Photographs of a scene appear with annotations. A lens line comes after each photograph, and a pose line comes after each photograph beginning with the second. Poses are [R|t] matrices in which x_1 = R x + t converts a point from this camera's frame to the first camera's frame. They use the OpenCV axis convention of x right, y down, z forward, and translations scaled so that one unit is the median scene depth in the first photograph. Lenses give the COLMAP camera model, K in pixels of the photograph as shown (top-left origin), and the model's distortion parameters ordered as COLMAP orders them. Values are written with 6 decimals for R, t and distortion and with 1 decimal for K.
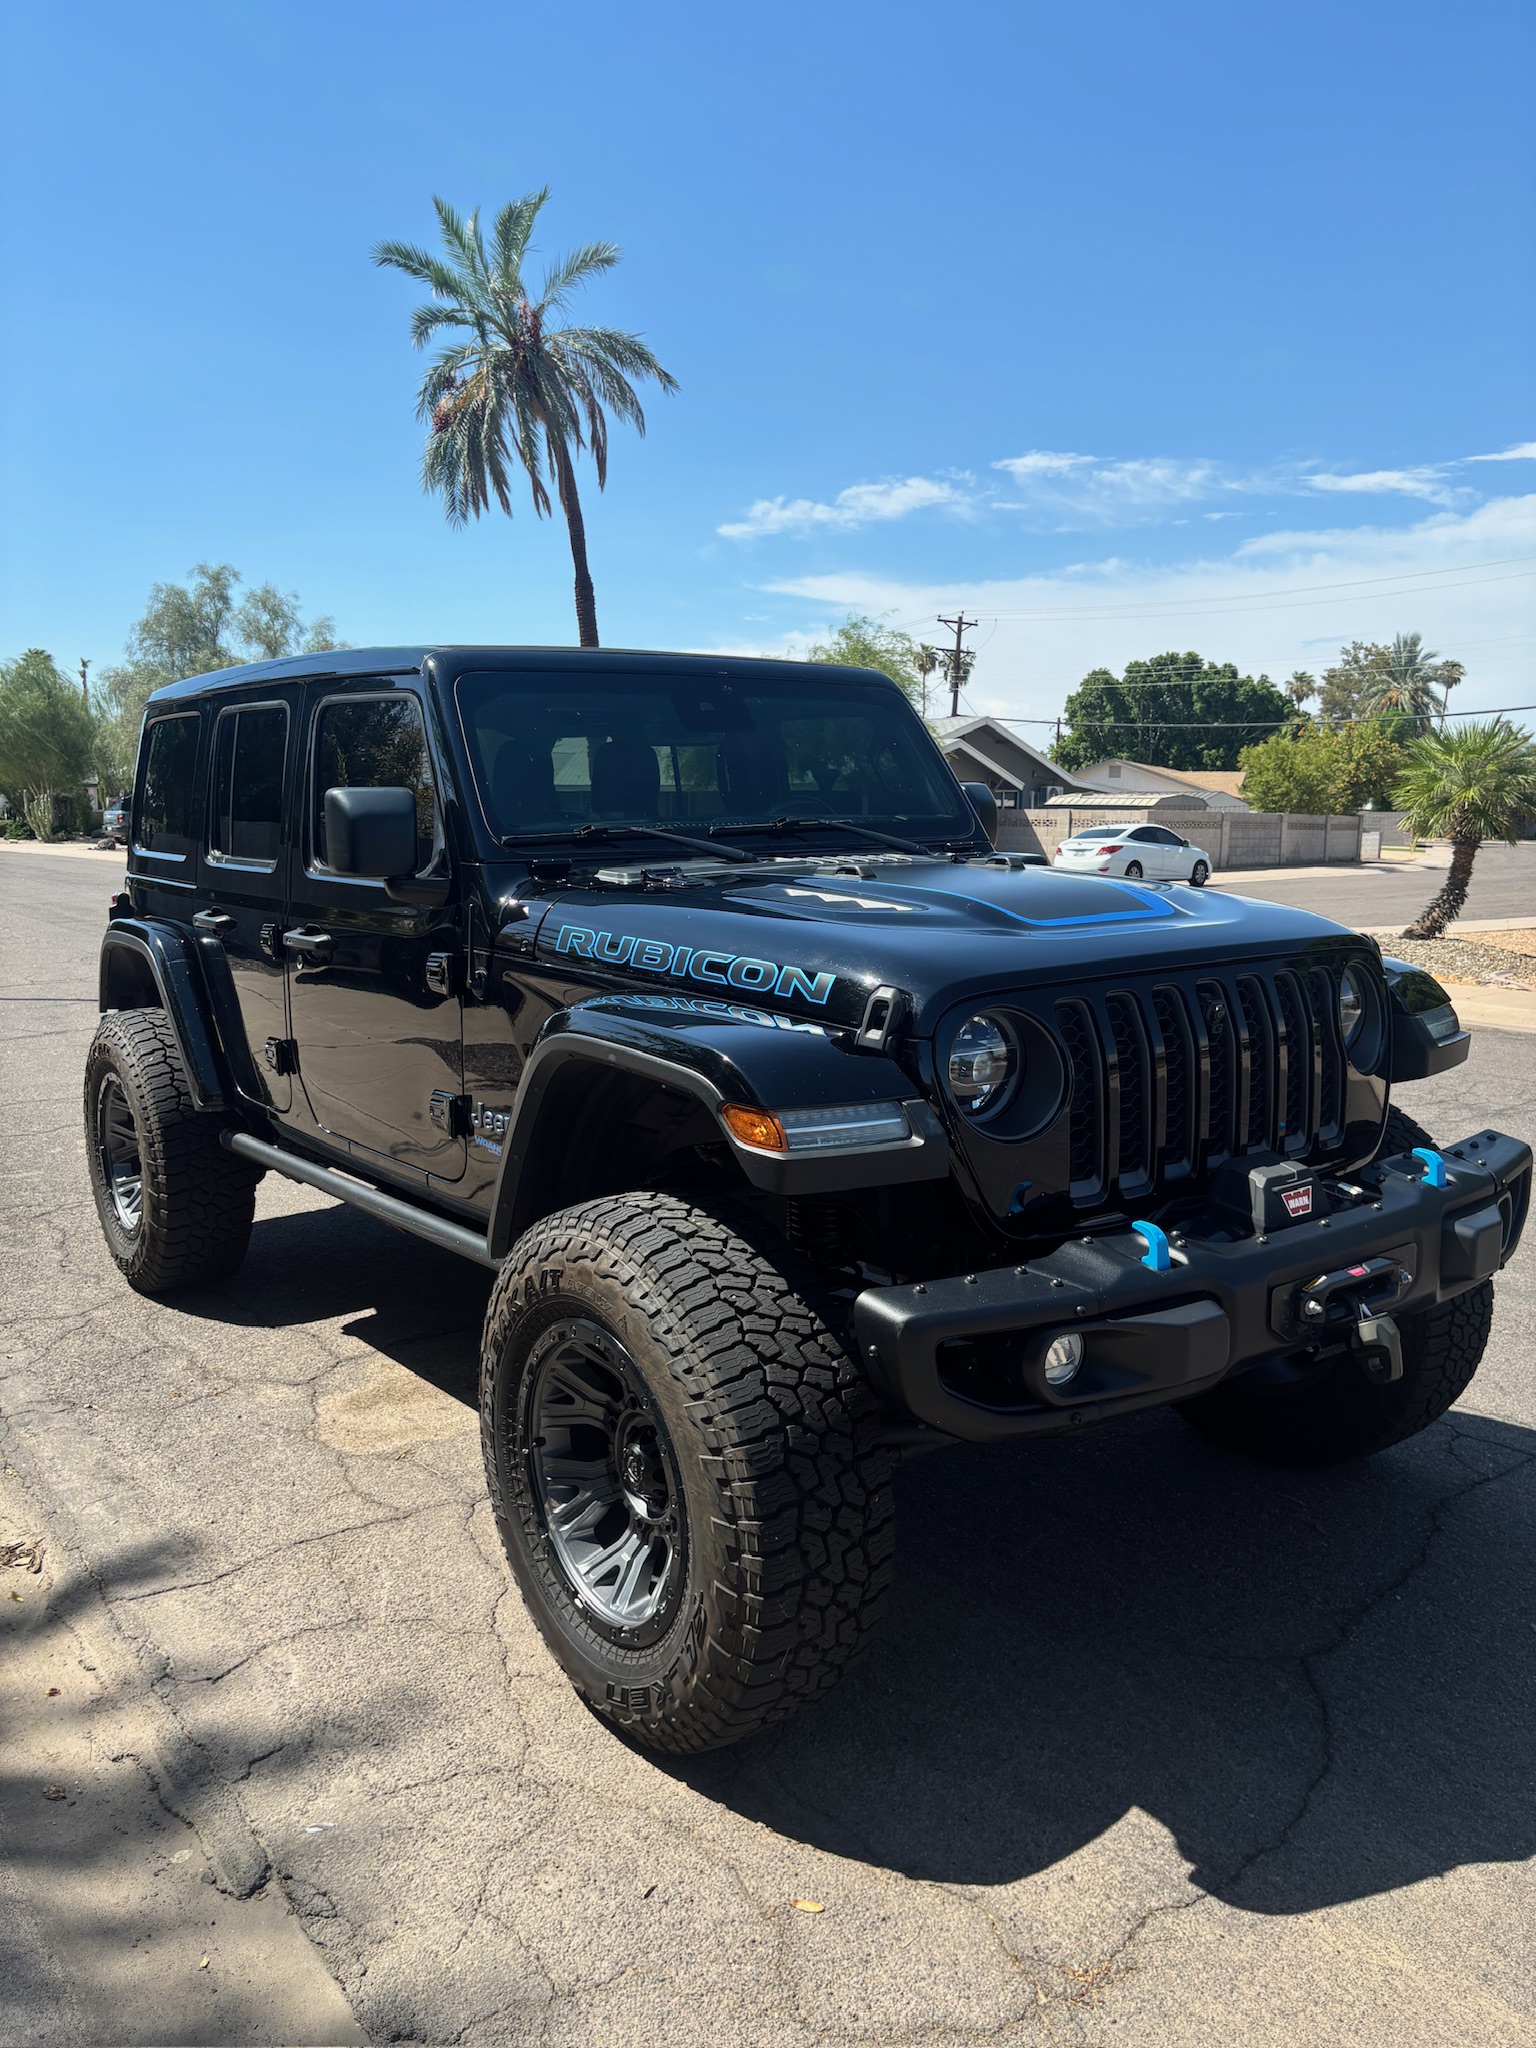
lens RADIAL K [[1553.1, 0, 783.4], [0, 1553.1, 991.1], [0, 0, 1]] dist [0.032647, -0.045306]
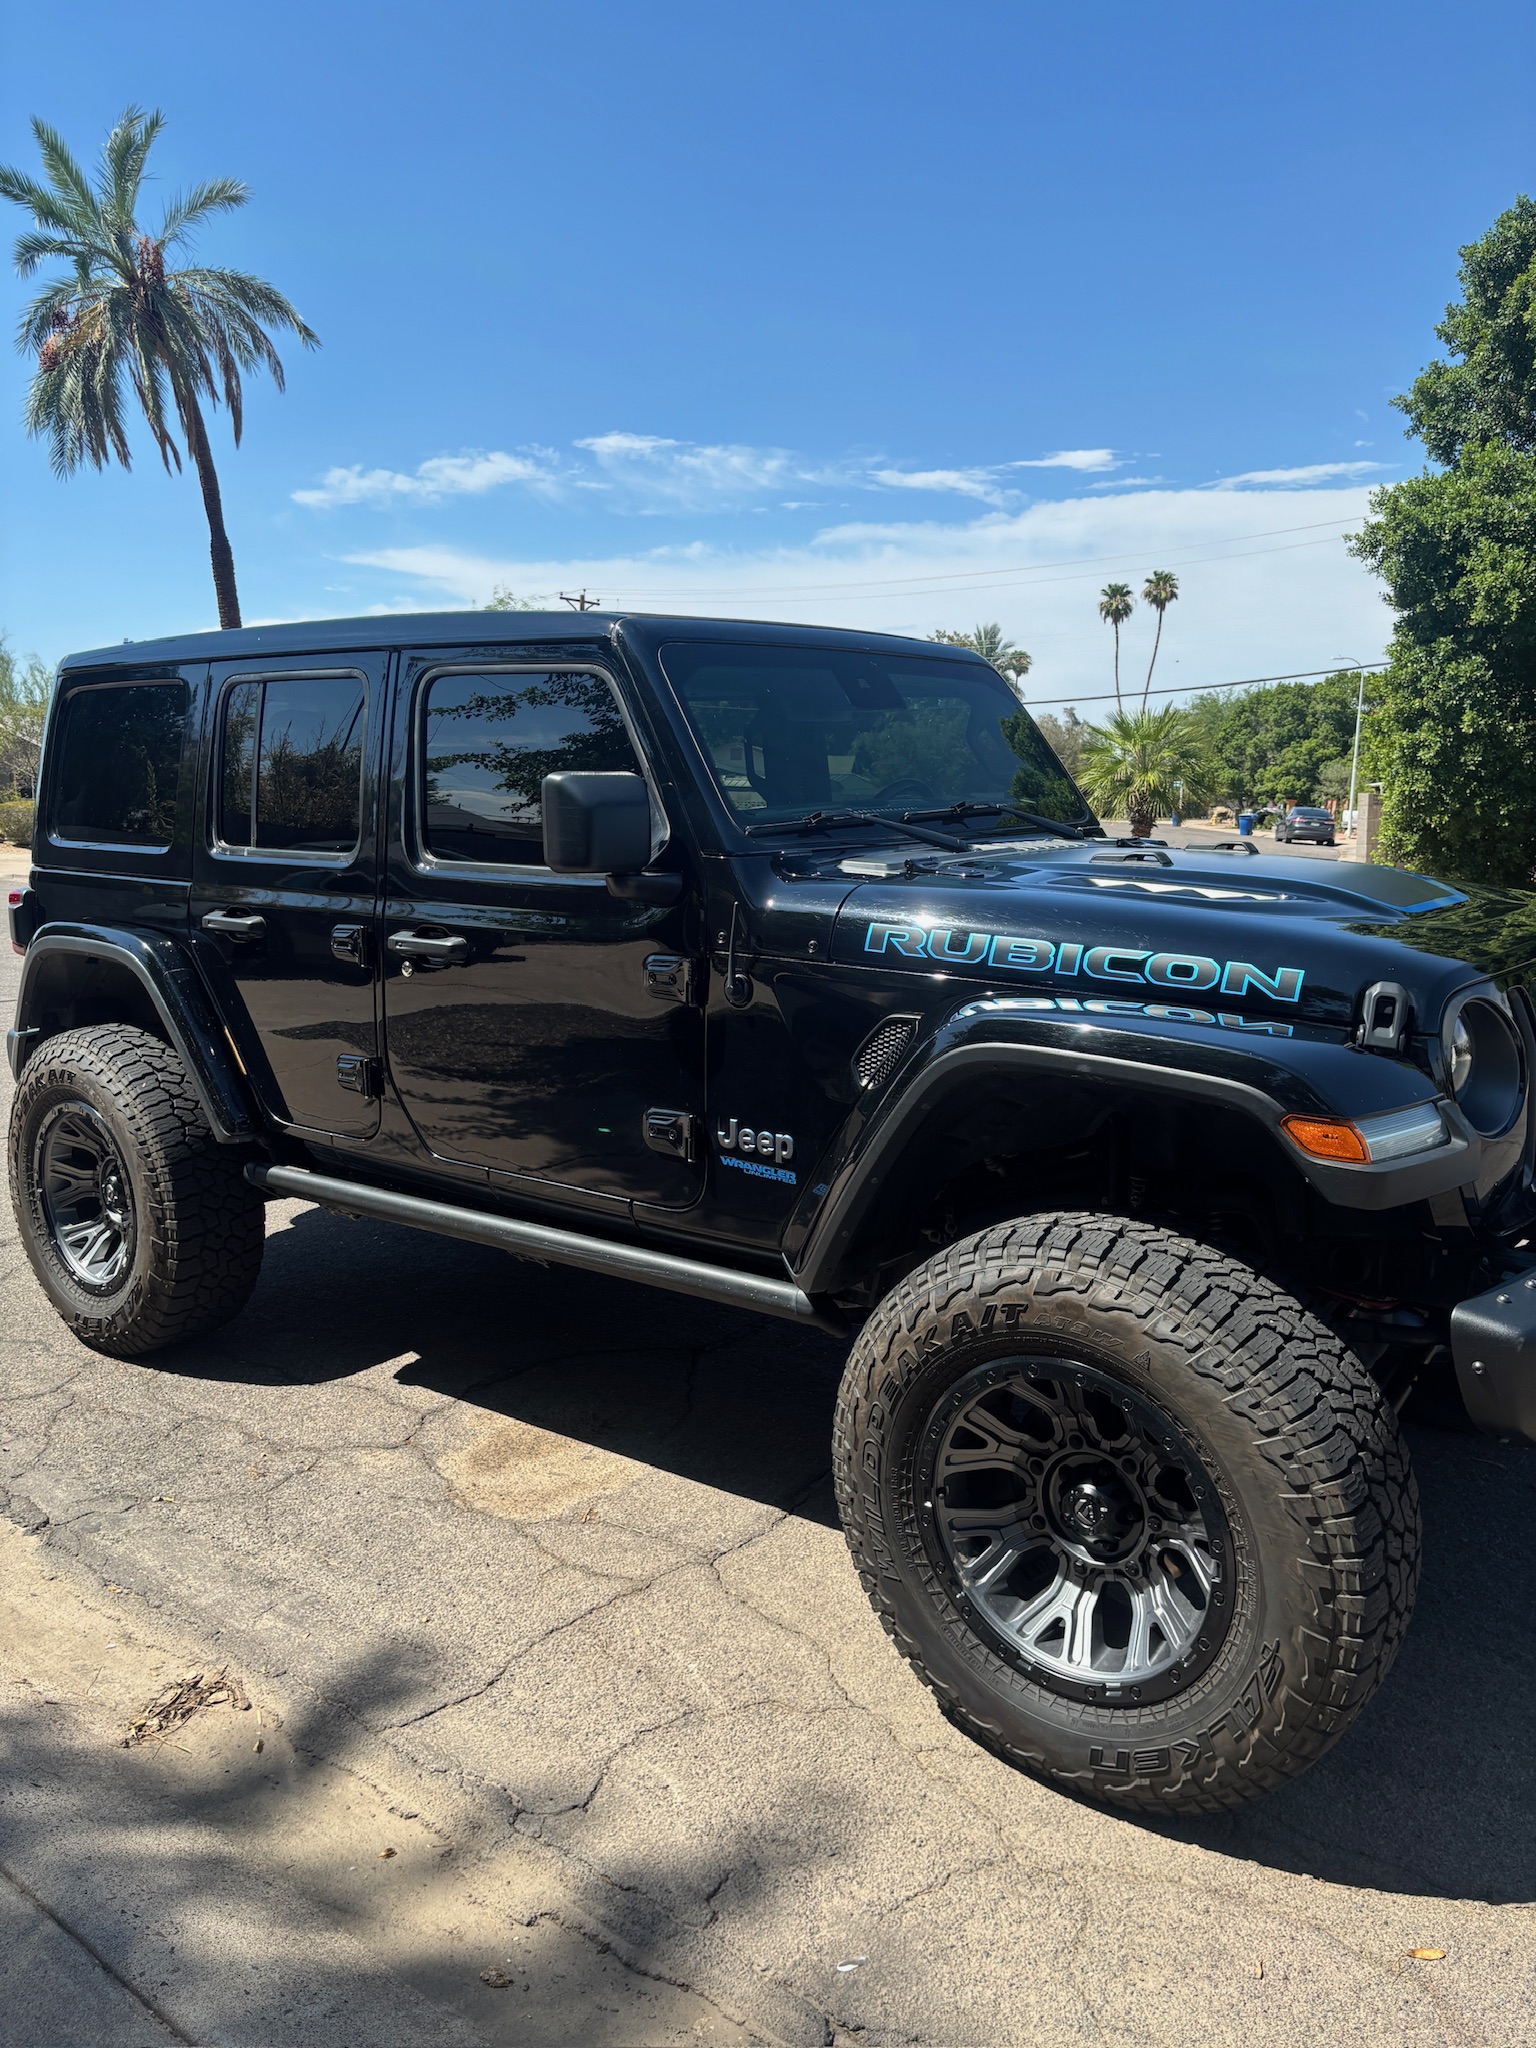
lens RADIAL K [[1552.0, 0, 776.1], [0, 1552.0, 1000.8], [0, 0, 1]] dist [0.006553, 0.000953]
pose [[0.969228, -0.032898, 0.243958, -0.284464], [0.028219, 0.999345, 0.022651, -0.012576], [-0.244543, -0.015069, 0.969521, 0.092962]]
